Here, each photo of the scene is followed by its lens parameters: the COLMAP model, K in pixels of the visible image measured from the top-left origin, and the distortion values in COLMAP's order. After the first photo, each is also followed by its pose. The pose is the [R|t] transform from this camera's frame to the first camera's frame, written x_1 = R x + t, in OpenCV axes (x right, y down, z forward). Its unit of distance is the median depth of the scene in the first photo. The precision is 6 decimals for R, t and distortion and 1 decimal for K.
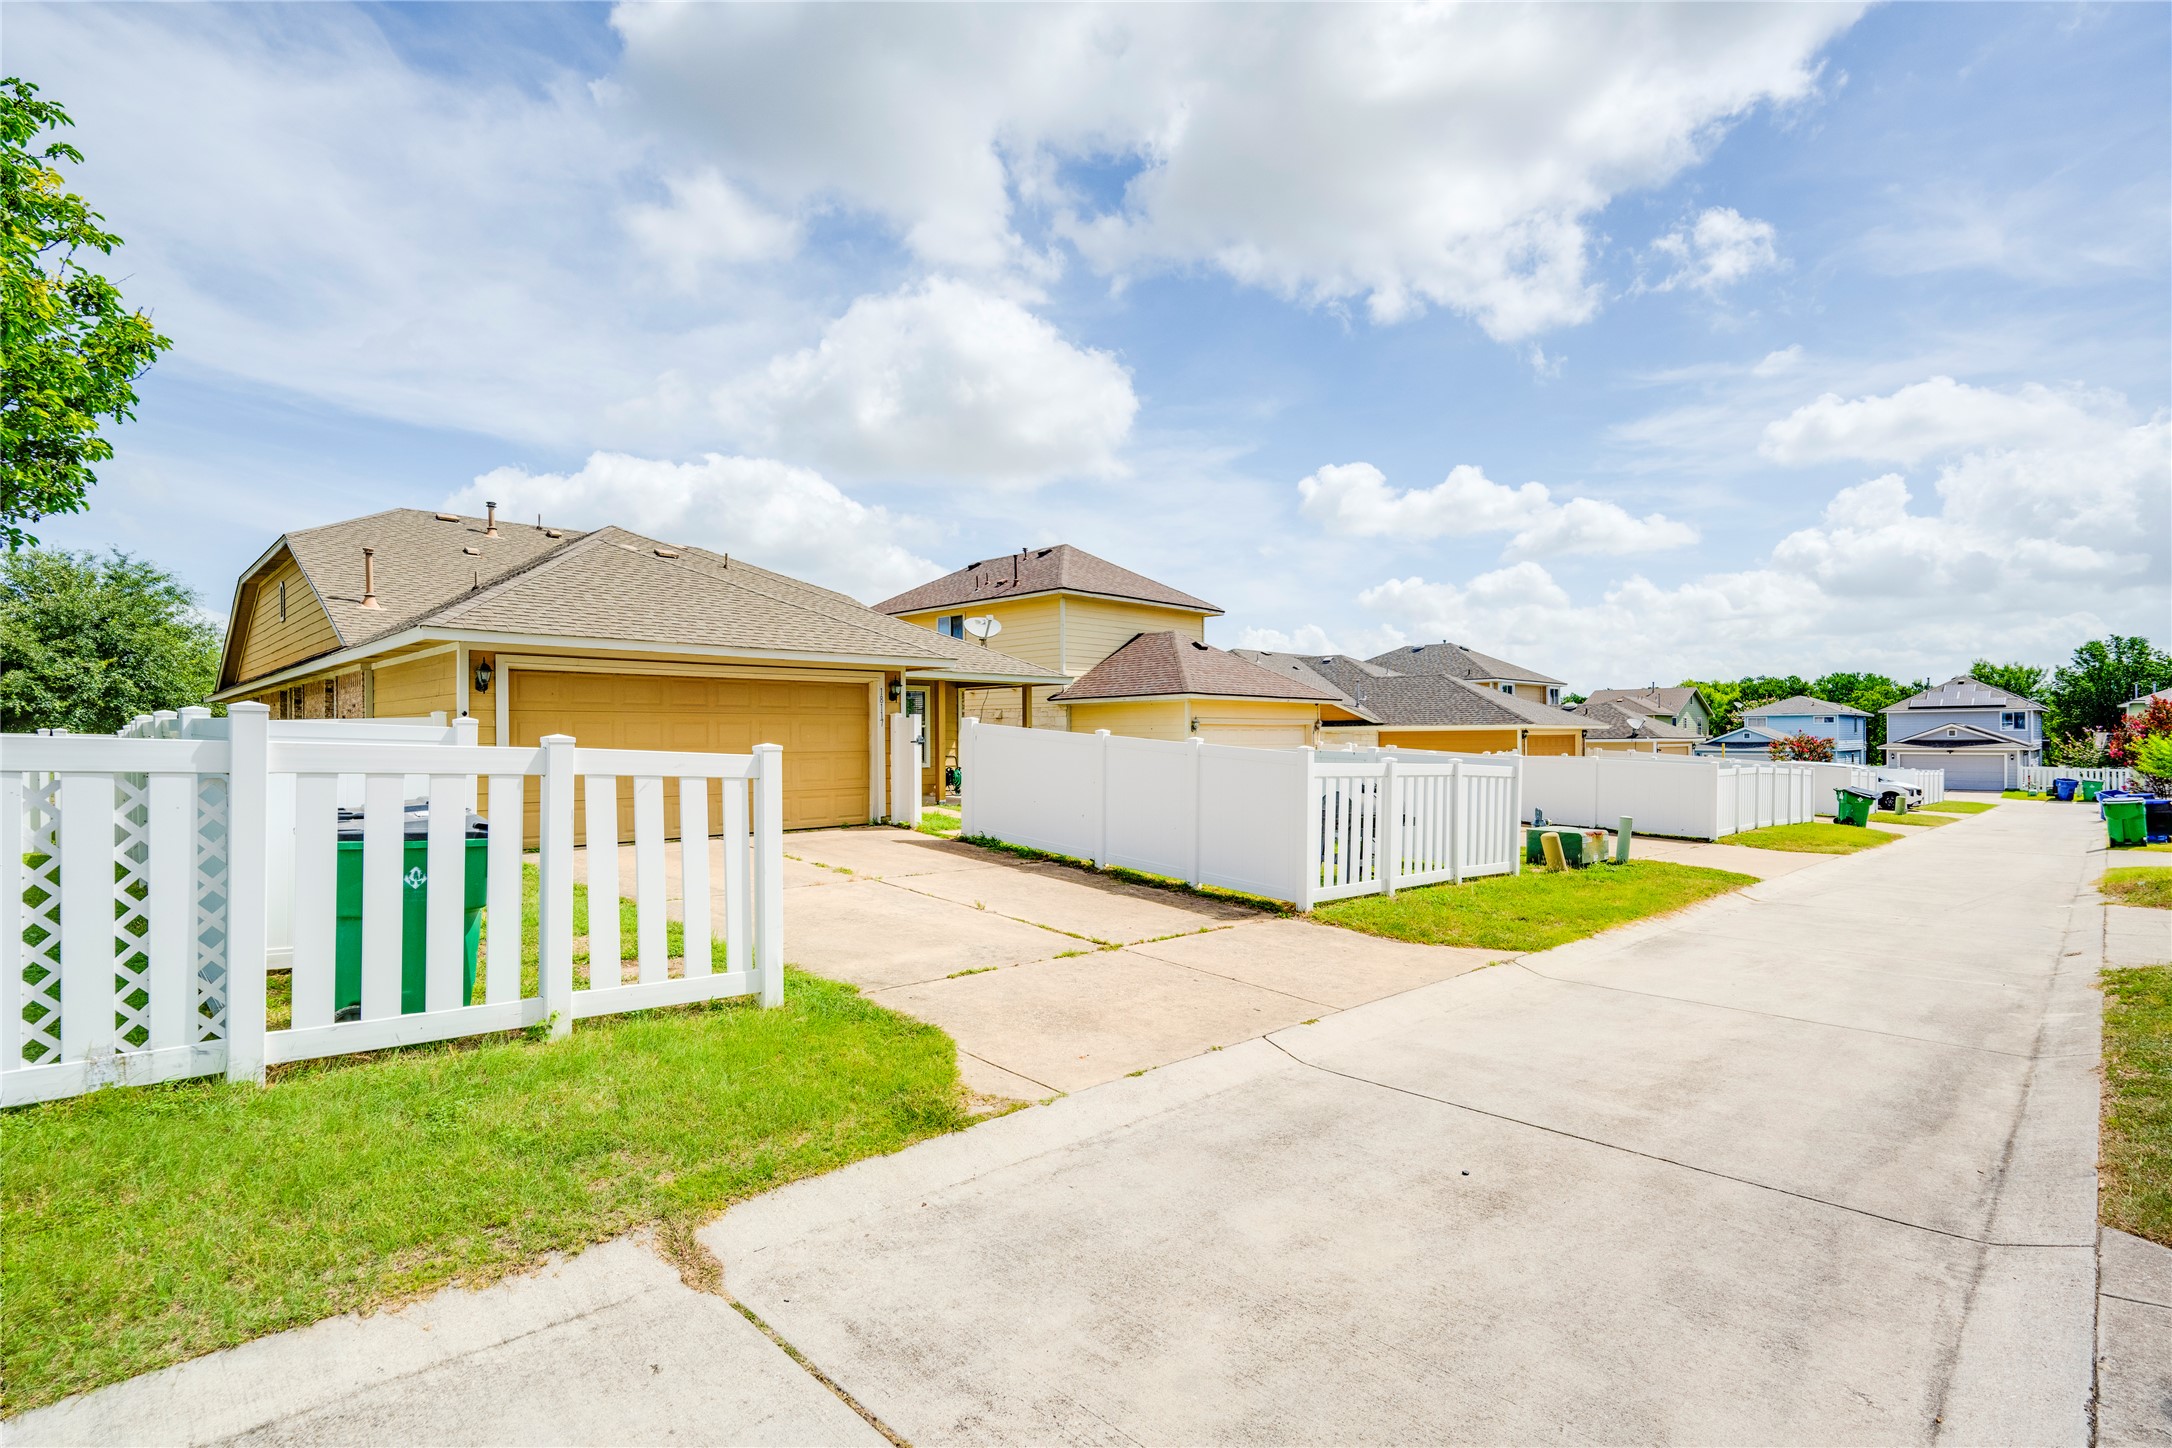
lens RADIAL K [[1031.6, 0, 1099.6], [0, 1031.6, 726.6], [0, 0, 1]] dist [-0.004020, -0.000328]
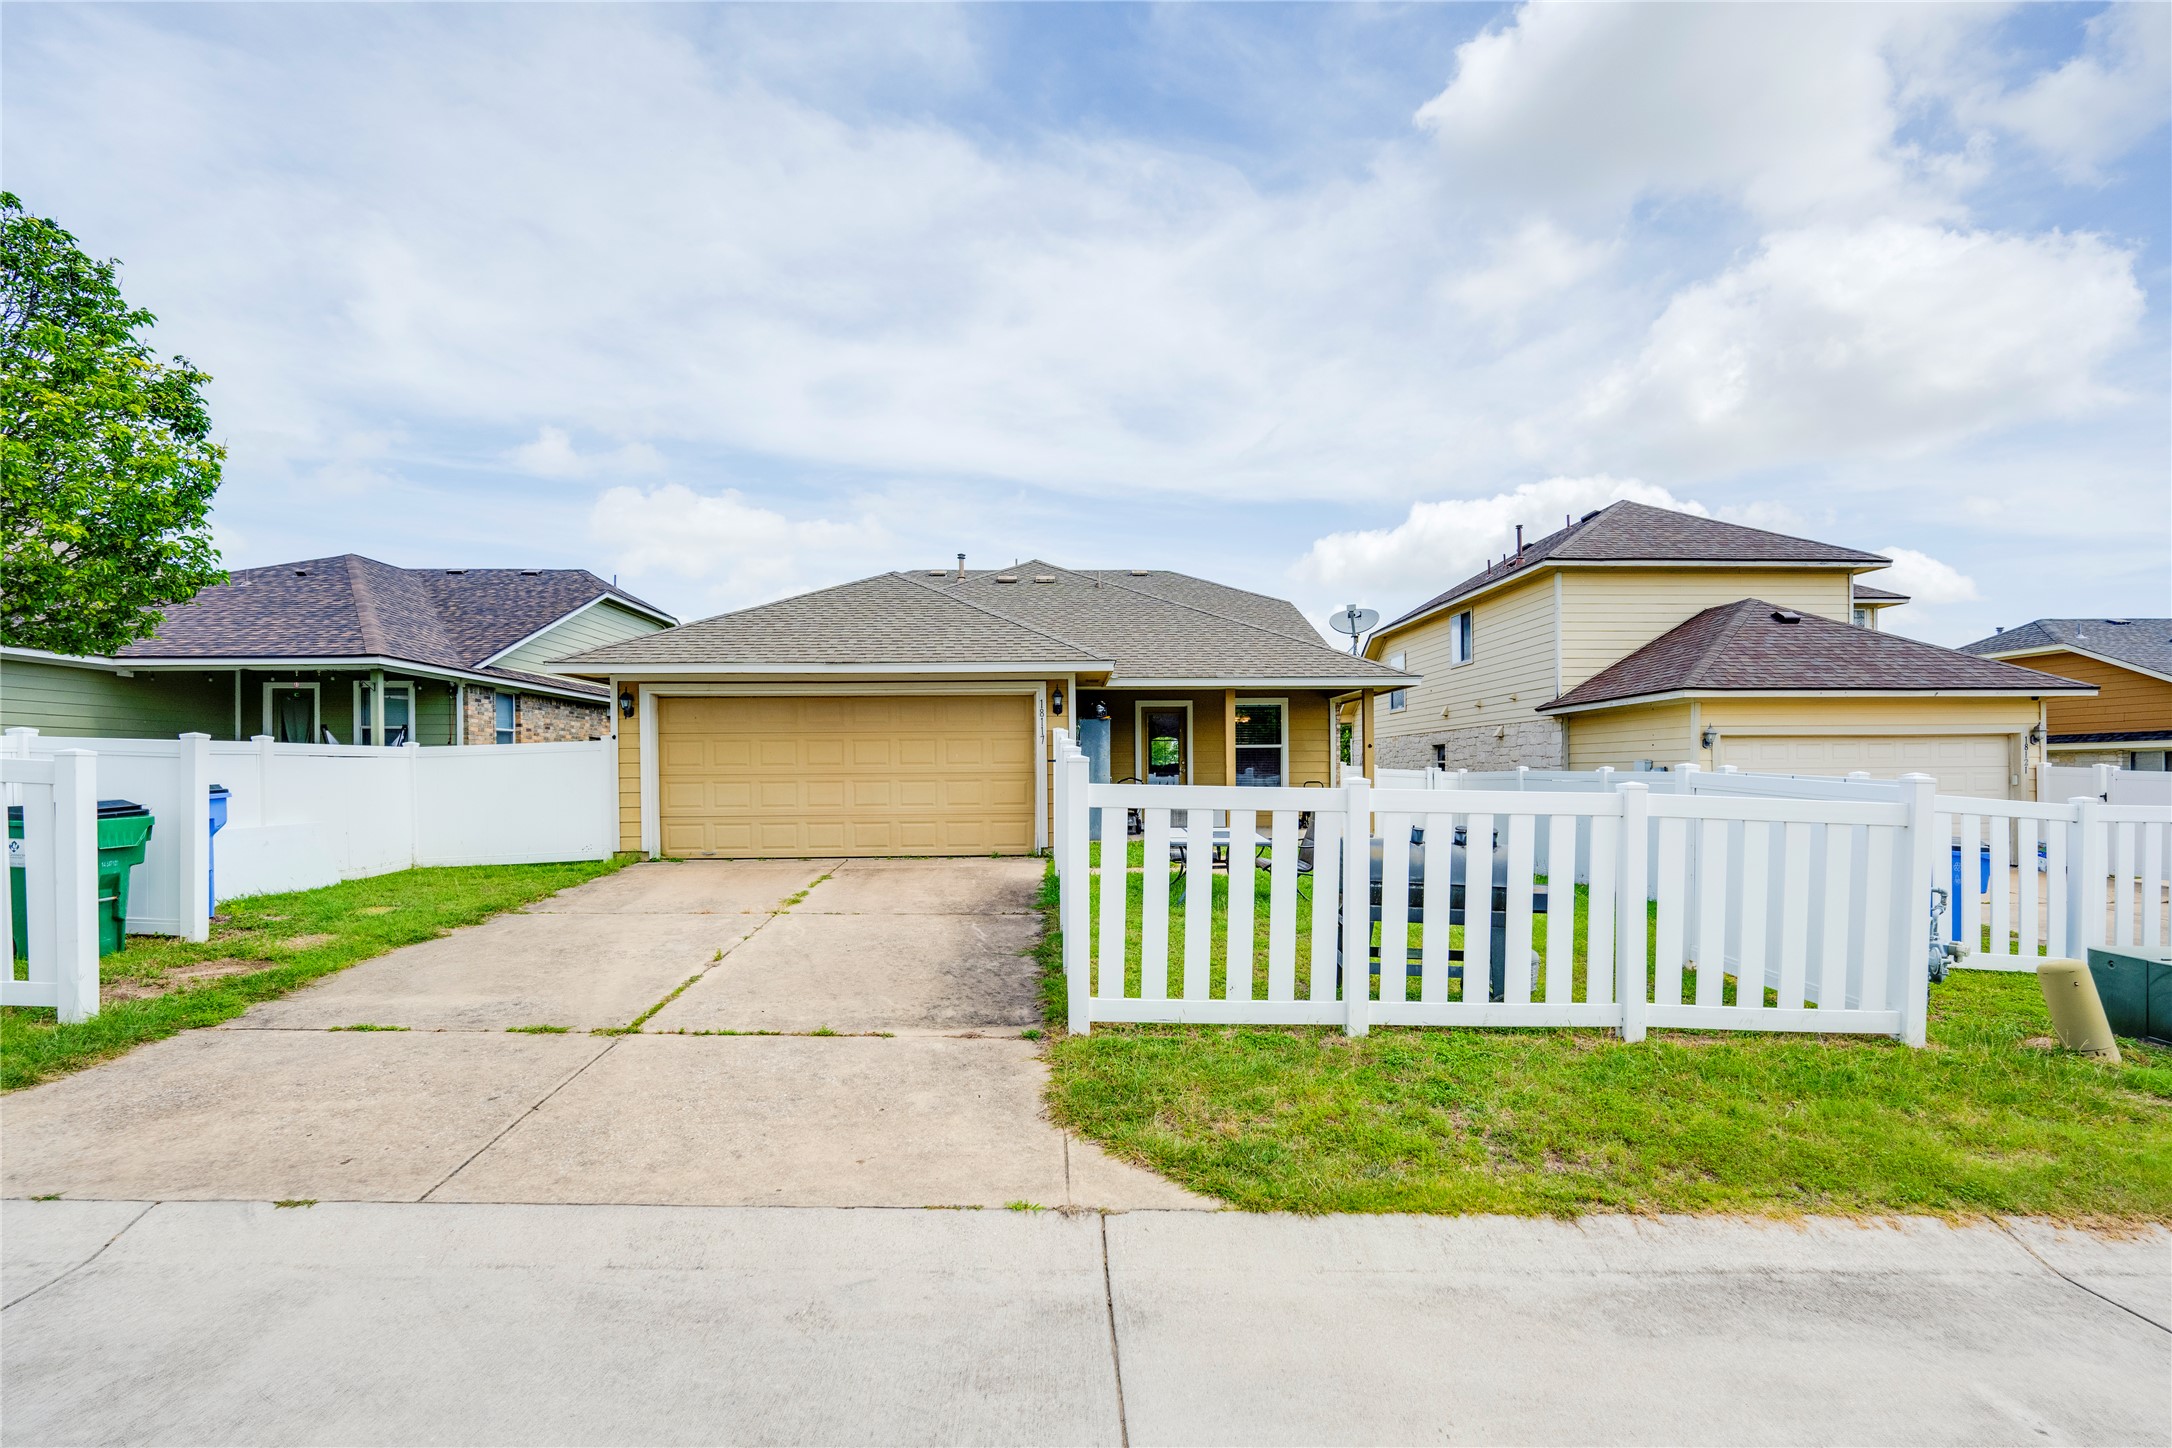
lens RADIAL K [[1031.6, 0, 1092.3], [0, 1031.6, 781.1], [0, 0, 1]] dist [-0.004020, -0.000328]
pose [[0.733918, 0.007898, -0.679193, 0.423710], [0.006218, 0.999812, 0.018345, 0.015875], [0.679210, -0.017687, 0.733731, 0.397978]]
